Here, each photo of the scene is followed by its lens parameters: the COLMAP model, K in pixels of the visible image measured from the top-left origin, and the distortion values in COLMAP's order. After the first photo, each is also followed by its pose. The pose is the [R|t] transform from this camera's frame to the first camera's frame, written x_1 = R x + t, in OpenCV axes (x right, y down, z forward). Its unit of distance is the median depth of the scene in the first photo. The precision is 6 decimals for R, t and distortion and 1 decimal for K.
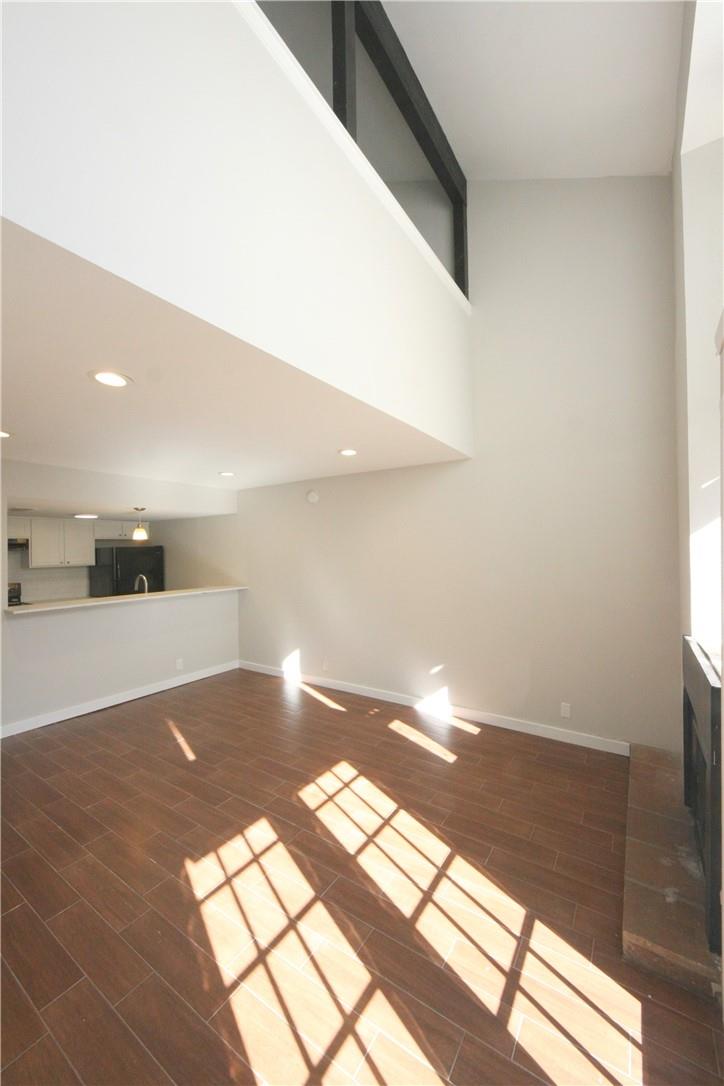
lens RADIAL K [[417.0, 0, 362.4], [0, 417.0, 542.7], [0, 0, 1]] dist [0.006731, -0.000350]
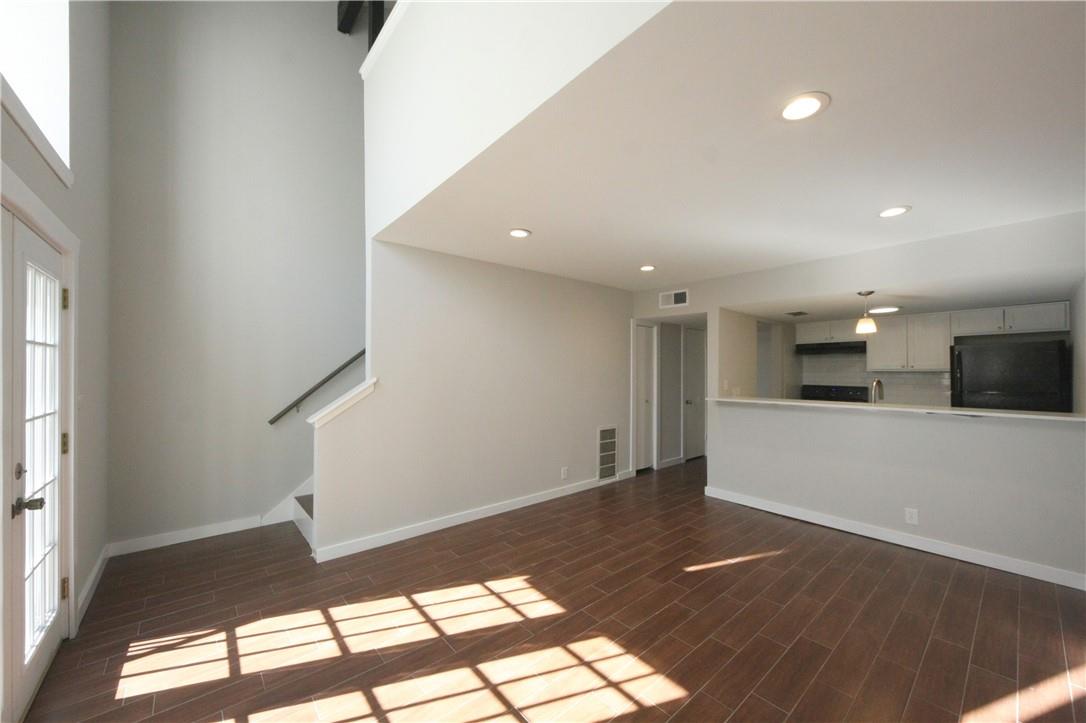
lens RADIAL K [[417.0, 0, 547.9], [0, 417.0, 364.3], [0, 0, 1]] dist [0.006731, -0.000350]
pose [[-0.265221, 0.003343, -0.964182, 0.601808], [0.005232, 0.999984, 0.002028, 0.075547], [0.964173, -0.004507, -0.265234, 1.048577]]
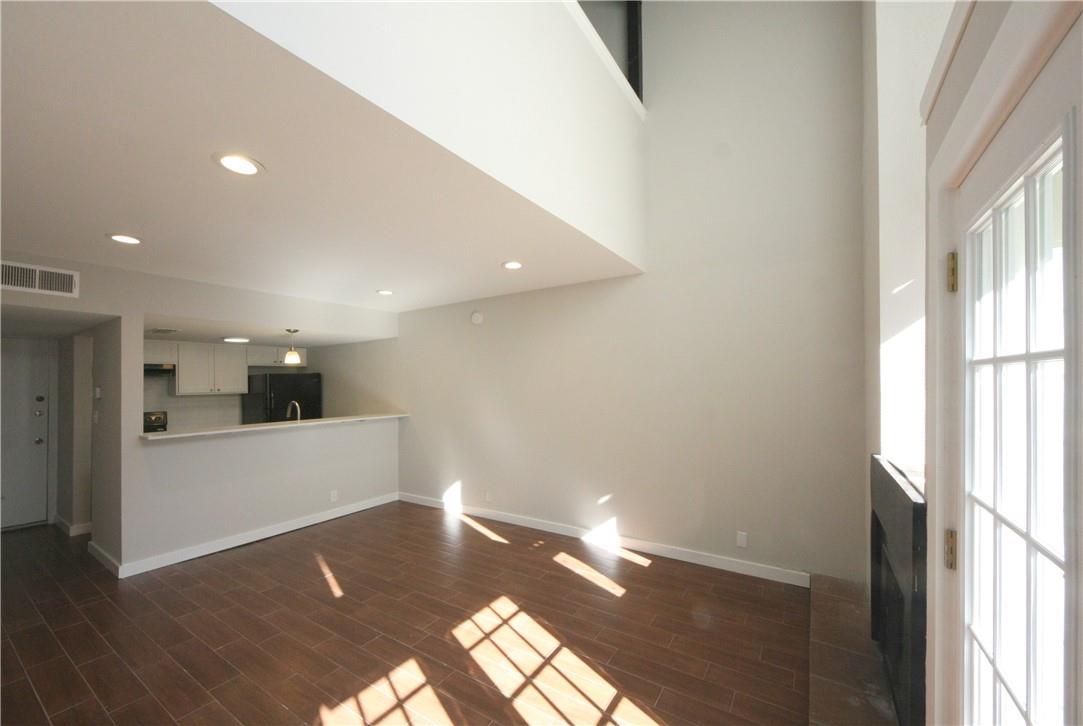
lens RADIAL K [[415.8, 0, 547.8], [0, 415.8, 384.1], [0, 0, 1]] dist [0.006731, -0.000350]
pose [[0.999544, 0.008448, 0.029006, 0.022433], [-0.008520, 0.999961, 0.002338, 0.052692], [-0.028986, -0.002584, 0.999576, 0.078750]]
